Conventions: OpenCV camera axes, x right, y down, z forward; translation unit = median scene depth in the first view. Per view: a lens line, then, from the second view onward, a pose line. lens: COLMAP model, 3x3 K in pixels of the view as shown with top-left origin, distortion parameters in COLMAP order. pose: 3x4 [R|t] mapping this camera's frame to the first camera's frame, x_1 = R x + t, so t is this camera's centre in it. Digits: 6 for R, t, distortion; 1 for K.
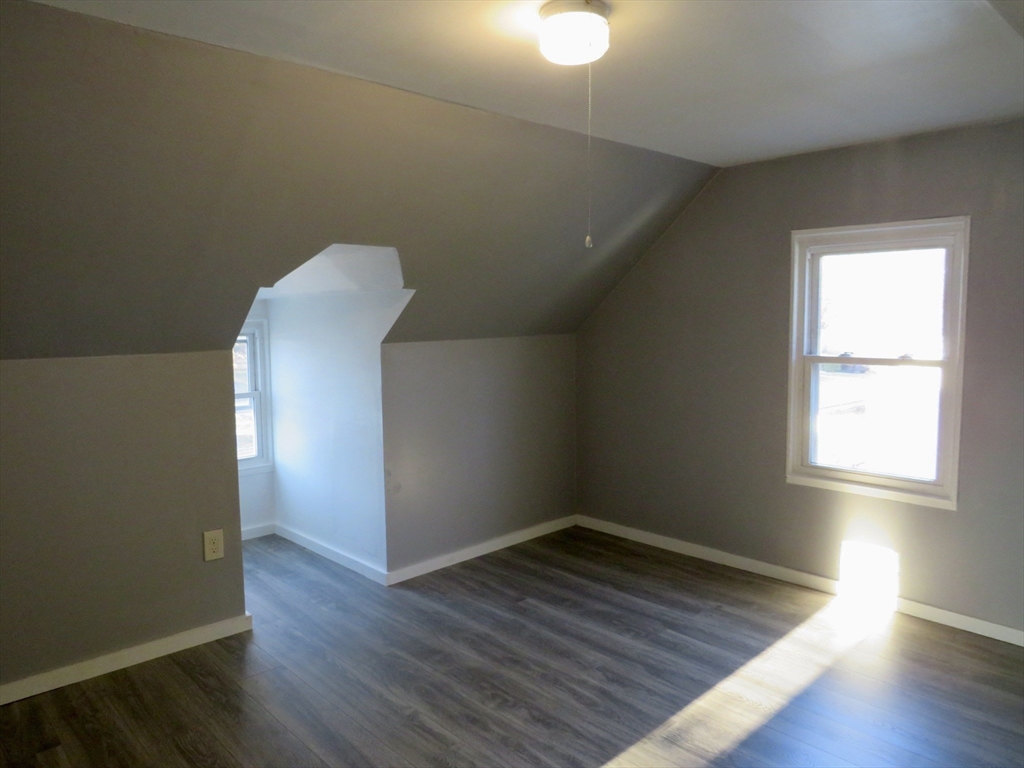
lens RADIAL K [[733.2, 0, 512.0], [0, 733.2, 382.7], [0, 0, 1]] dist [-0.023014, -0.002070]
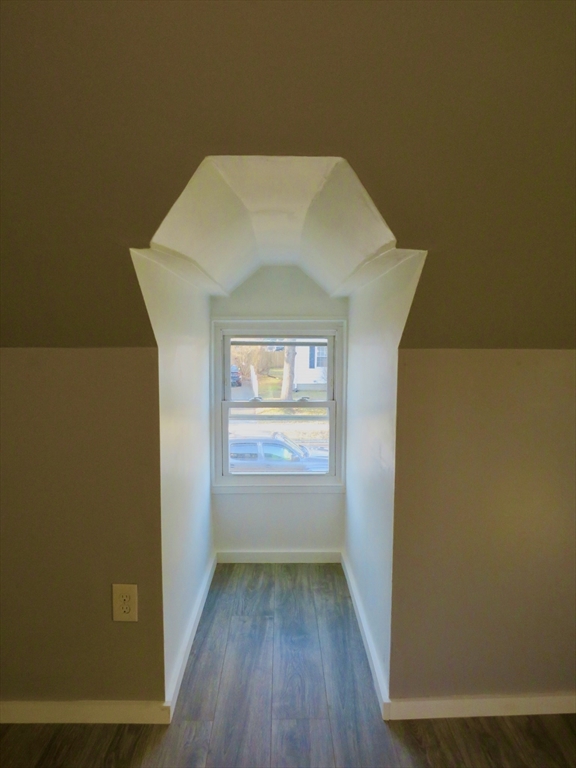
lens RADIAL K [[549.9, 0, 291.3], [0, 549.9, 387.3], [0, 0, 1]] dist [-0.023014, -0.002070]
pose [[0.740263, 0.079003, -0.667659, 0.068811], [-0.076645, 0.996514, 0.032936, -0.027891], [0.667934, 0.026792, 0.743738, 0.569393]]
